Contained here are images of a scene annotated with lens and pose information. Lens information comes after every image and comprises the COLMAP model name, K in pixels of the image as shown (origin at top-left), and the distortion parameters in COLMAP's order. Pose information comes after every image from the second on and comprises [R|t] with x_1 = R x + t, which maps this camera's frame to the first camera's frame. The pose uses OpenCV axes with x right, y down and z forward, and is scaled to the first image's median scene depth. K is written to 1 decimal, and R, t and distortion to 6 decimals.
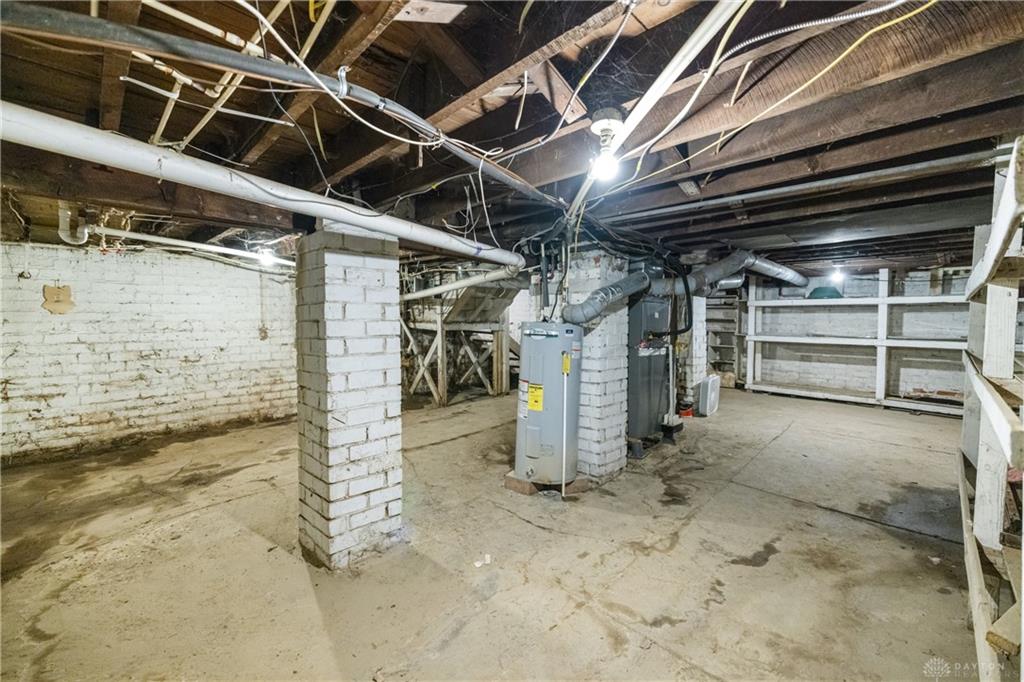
lens RADIAL K [[424.7, 0, 512.0], [0, 424.7, 341.0], [0, 0, 1]] dist [0.000457, 0.000061]
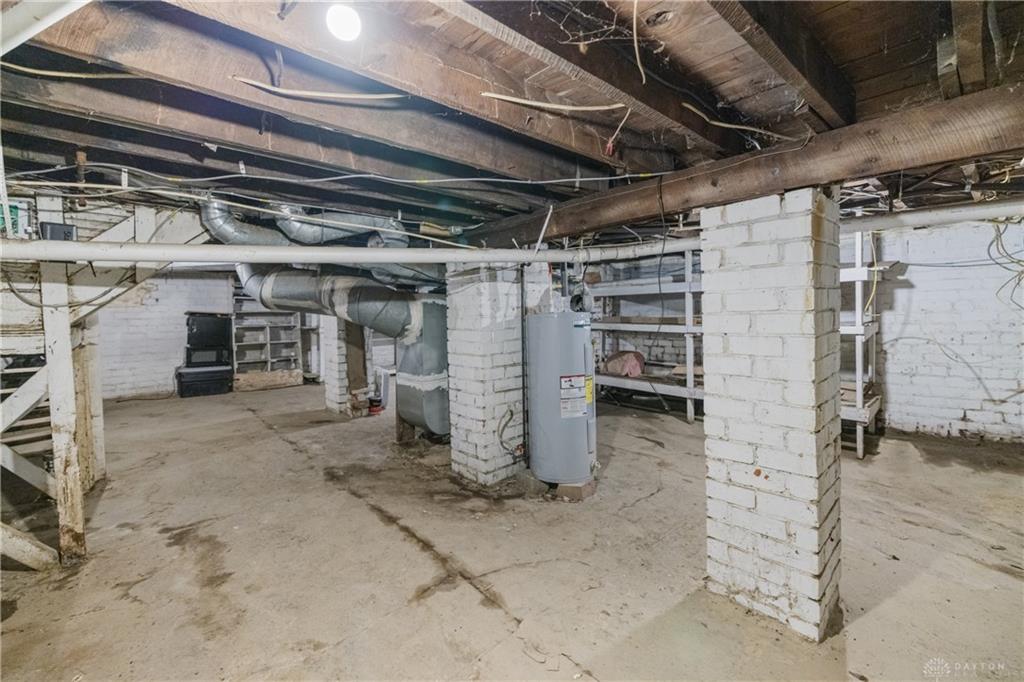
lens RADIAL K [[424.7, 0, 512.0], [0, 424.7, 341.0], [0, 0, 1]] dist [0.000457, 0.000061]
pose [[0.045758, -0.076653, 0.996007, -0.750802], [0.060725, 0.995421, 0.073818, -0.050149], [-0.997105, 0.057105, 0.050203, 0.929500]]
